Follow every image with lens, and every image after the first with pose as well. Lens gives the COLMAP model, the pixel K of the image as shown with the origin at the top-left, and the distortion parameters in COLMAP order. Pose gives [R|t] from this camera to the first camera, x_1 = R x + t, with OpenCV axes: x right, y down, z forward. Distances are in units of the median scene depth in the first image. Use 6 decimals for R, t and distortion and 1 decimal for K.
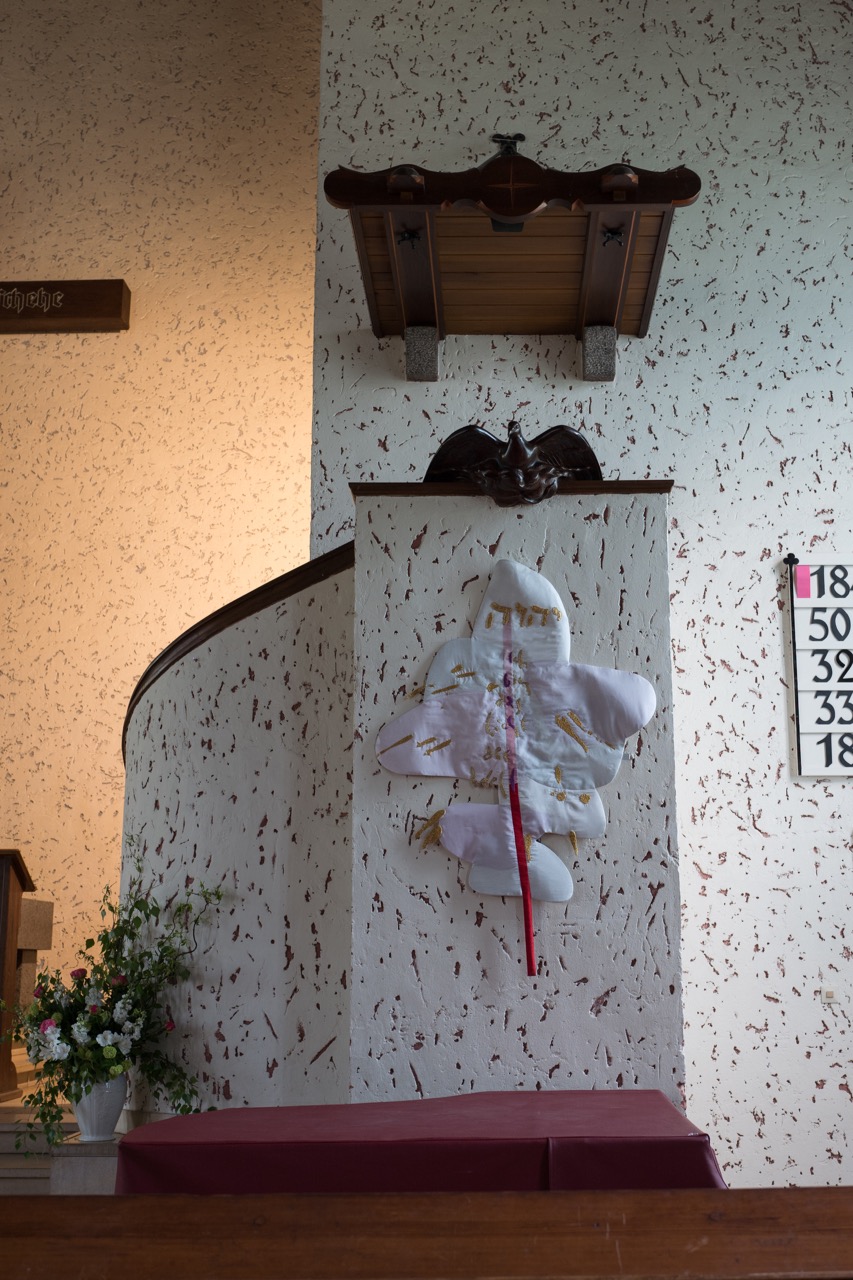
lens RADIAL K [[1745.1, 0, 428.6], [0, 1745.1, 639.0], [0, 0, 1]] dist [-0.015076, 0.000000]
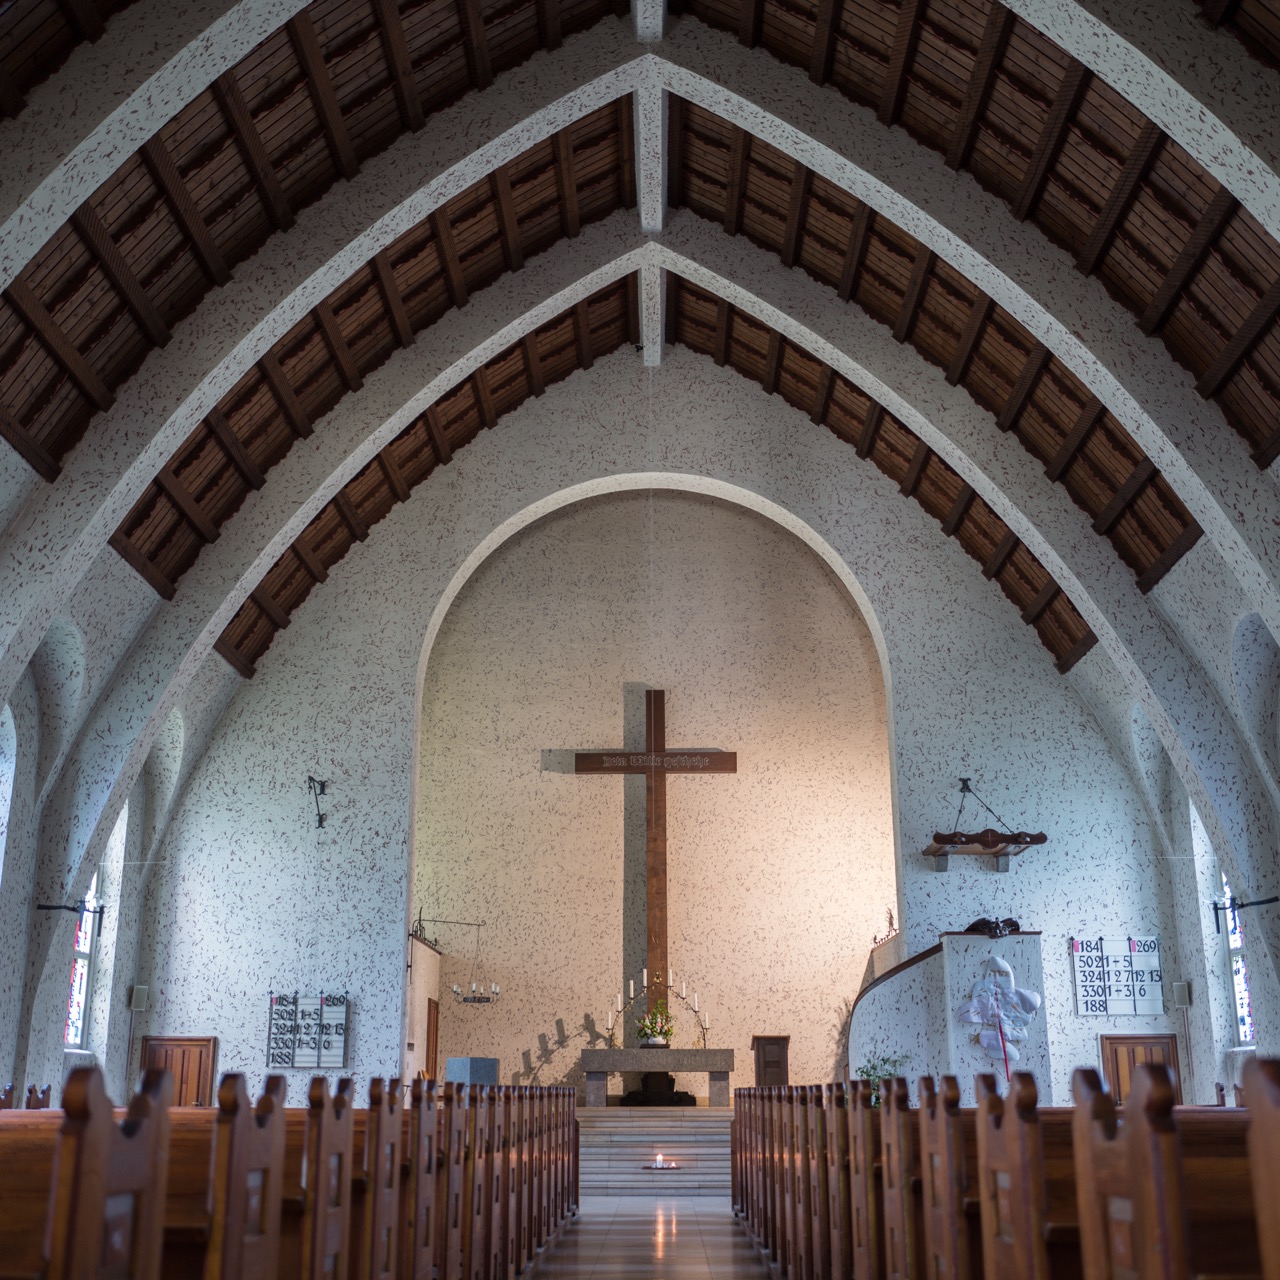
lens RADIAL K [[1575.6, 0, 637.3], [0, 1575.6, 642.5], [0, 0, 1]] dist [0.022275, 0.000000]
pose [[0.999934, 0.001187, -0.011440, -0.501748], [-0.002158, 0.996354, -0.085286, -0.318719], [0.011297, 0.085305, 0.996291, -1.726063]]
